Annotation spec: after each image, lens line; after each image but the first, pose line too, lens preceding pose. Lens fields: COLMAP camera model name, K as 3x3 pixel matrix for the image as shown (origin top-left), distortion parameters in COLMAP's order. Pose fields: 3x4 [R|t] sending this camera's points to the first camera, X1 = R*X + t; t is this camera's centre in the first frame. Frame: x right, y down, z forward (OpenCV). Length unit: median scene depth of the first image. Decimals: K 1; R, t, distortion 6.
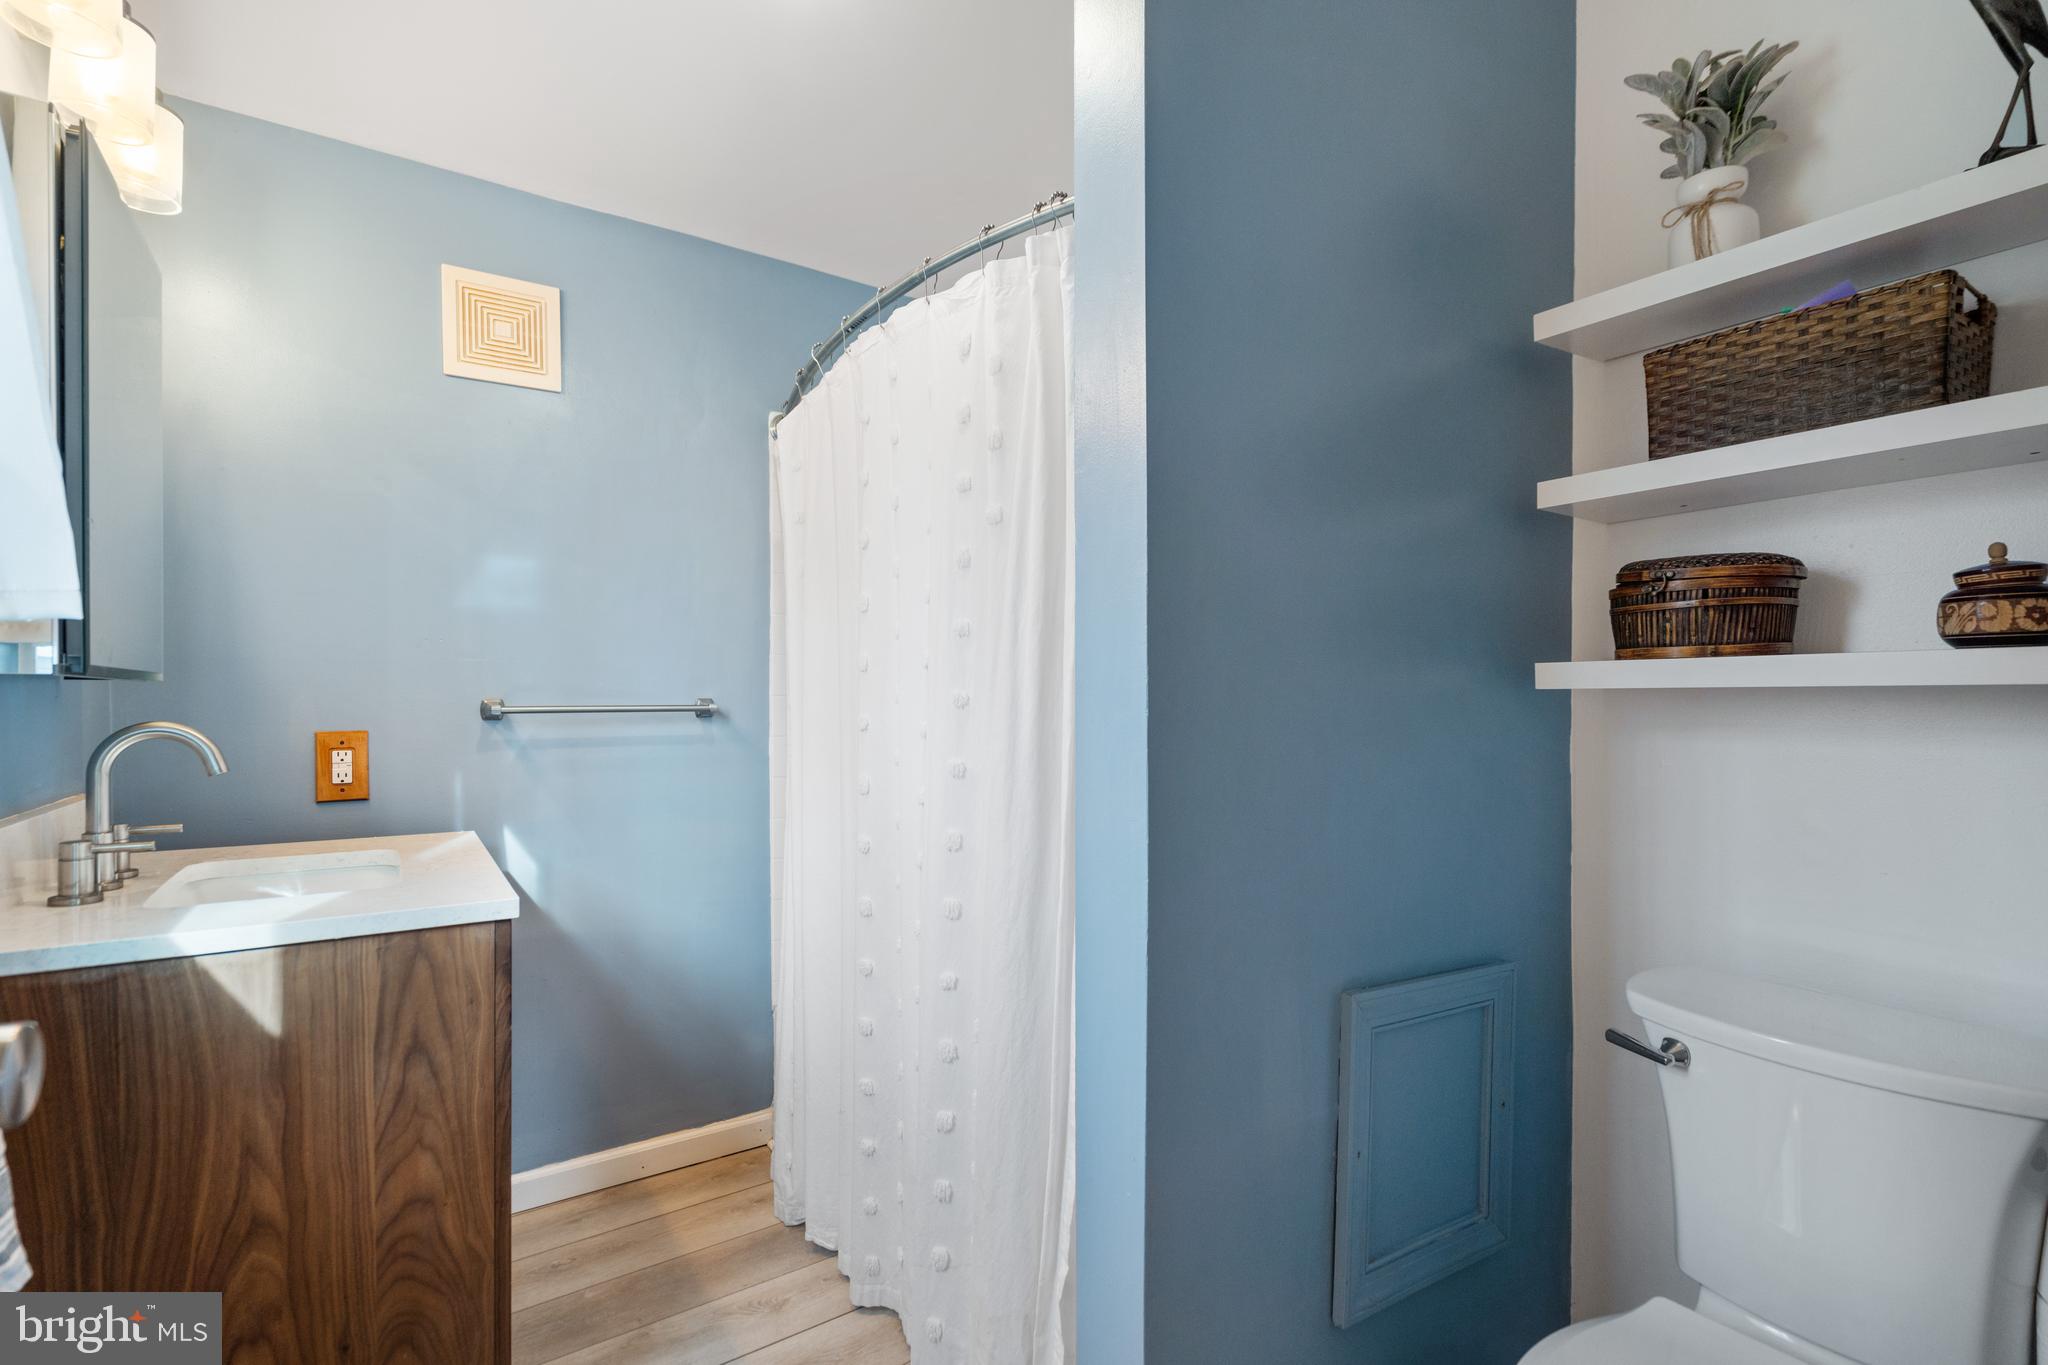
lens RADIAL K [[951.0, 0, 1037.1], [0, 951.0, 694.9], [0, 0, 1]] dist [-0.002158, 0.001523]
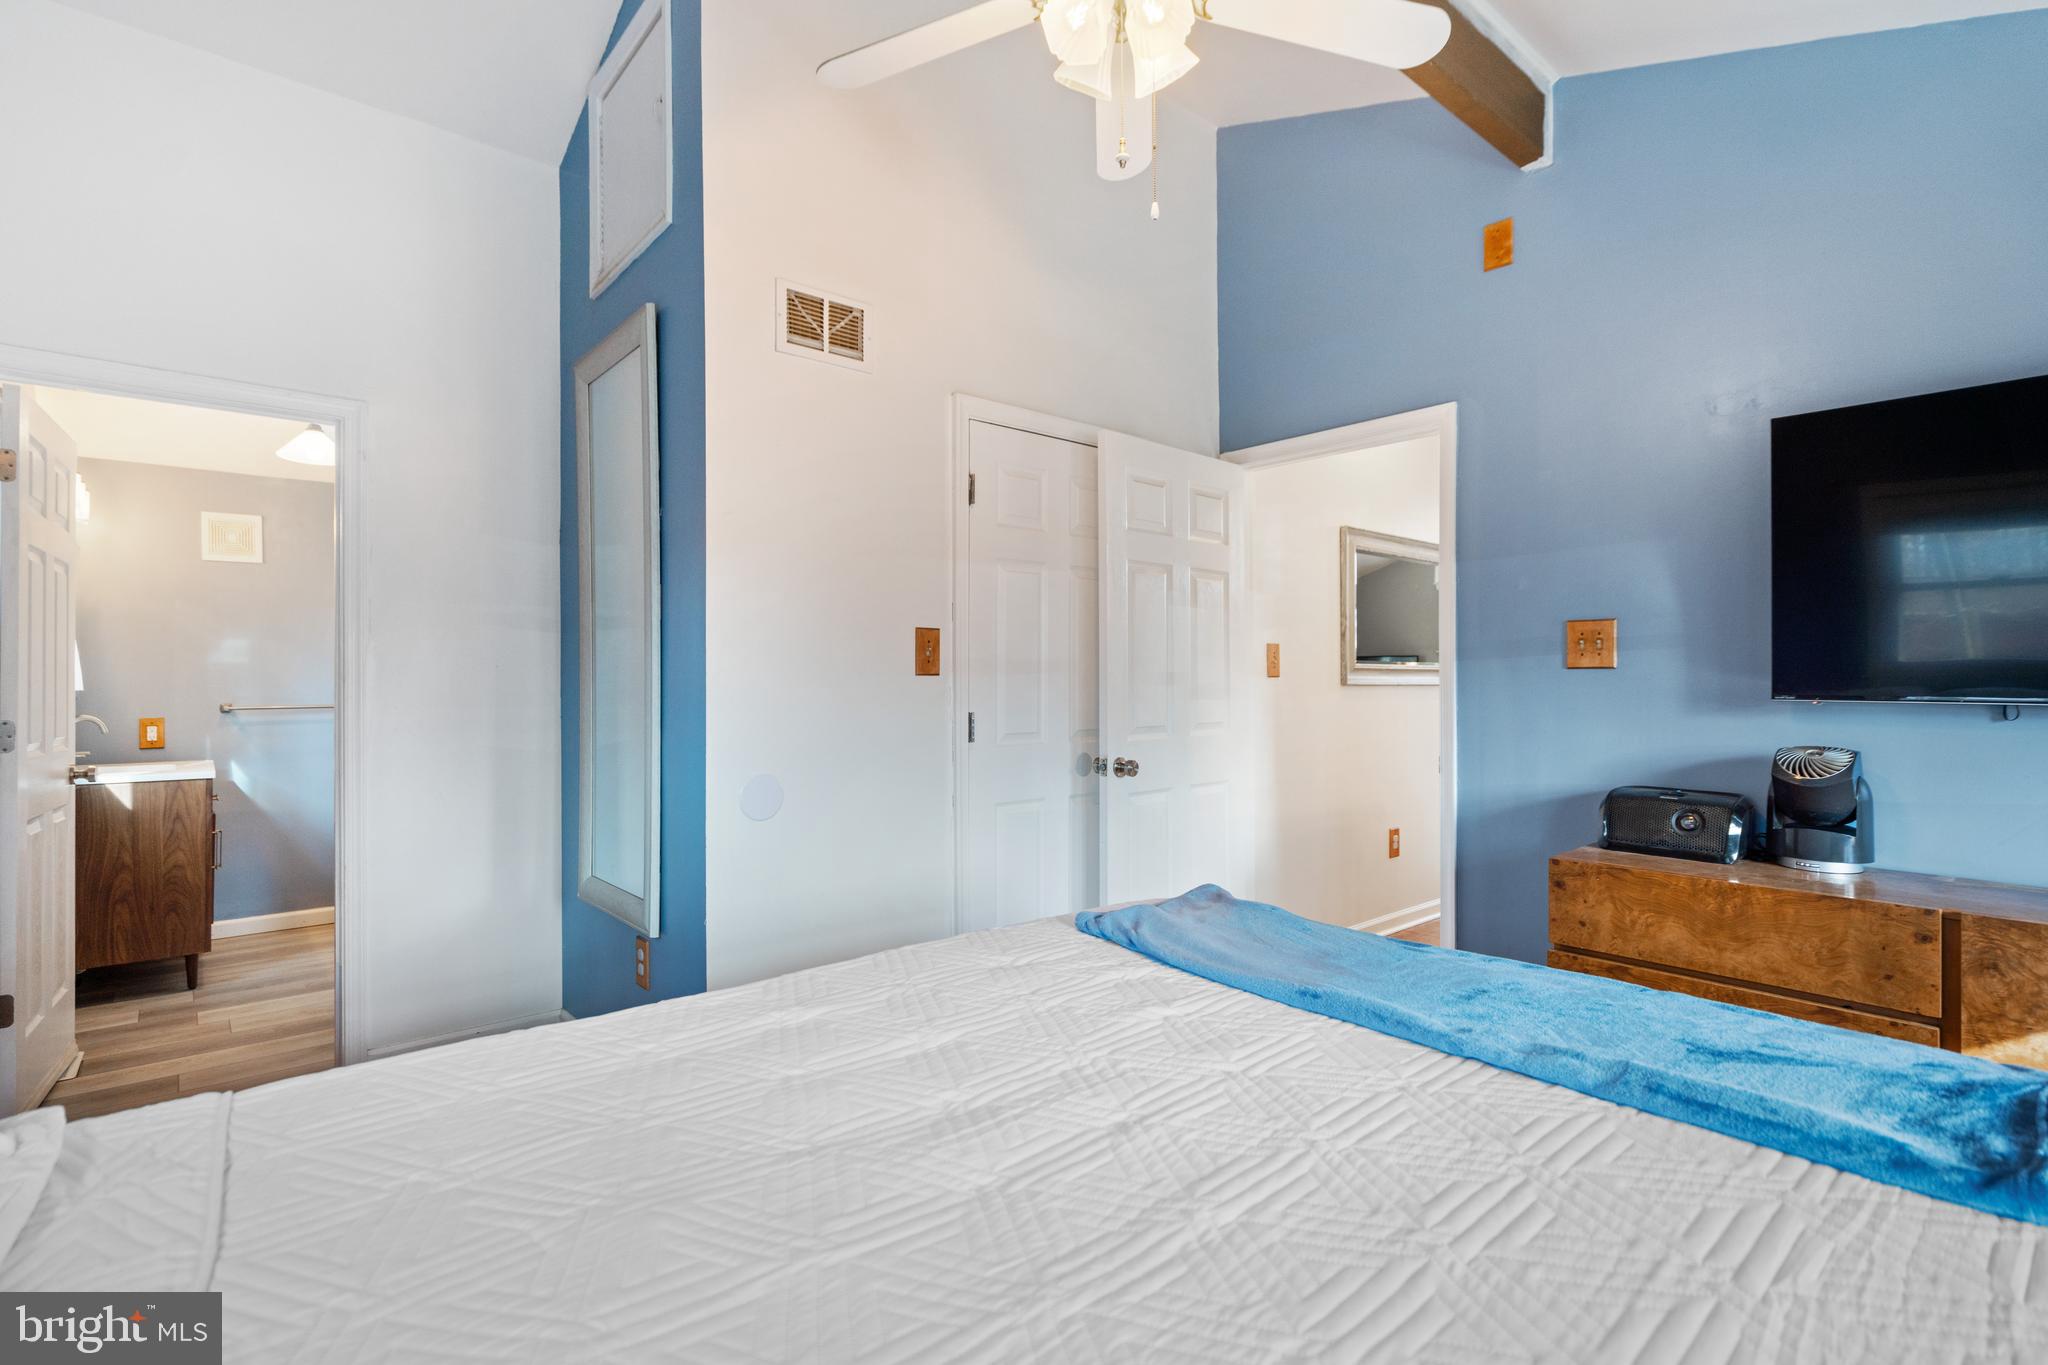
lens RADIAL K [[951.0, 0, 1020.9], [0, 951.0, 663.4], [0, 0, 1]] dist [-0.002158, 0.001523]
pose [[0.993723, -0.004096, 0.111796, 1.408770], [0.005869, 0.999862, -0.015539, -0.059943], [-0.111717, 0.016098, 0.993610, -1.945854]]
